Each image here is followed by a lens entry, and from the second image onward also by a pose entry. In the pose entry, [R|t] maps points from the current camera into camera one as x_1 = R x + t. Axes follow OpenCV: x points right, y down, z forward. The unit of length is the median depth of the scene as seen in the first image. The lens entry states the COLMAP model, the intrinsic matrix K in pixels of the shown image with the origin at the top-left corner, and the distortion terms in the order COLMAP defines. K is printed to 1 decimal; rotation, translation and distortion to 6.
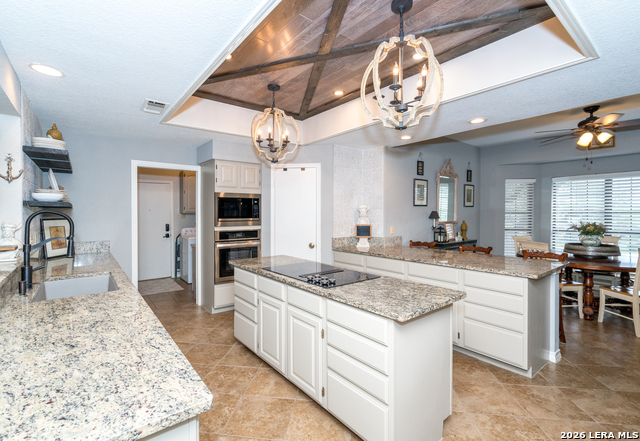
lens RADIAL K [[297.0, 0, 320.0], [0, 297.0, 220.5], [0, 0, 1]] dist [-0.000791, -0.000016]
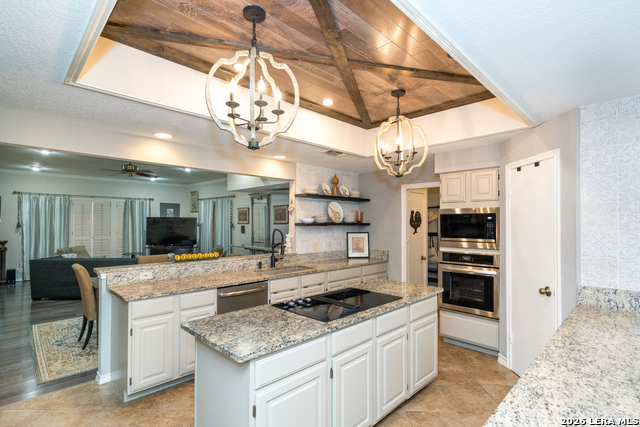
lens RADIAL K [[319.0, 0, 320.0], [0, 319.0, 213.5], [0, 0, 1]] dist [0.000070, -0.000008]
pose [[0.113605, -0.029243, -0.993096, 0.552913], [-0.035896, 0.998793, -0.033518, -0.031540], [0.992877, 0.039456, 0.112418, 0.480553]]
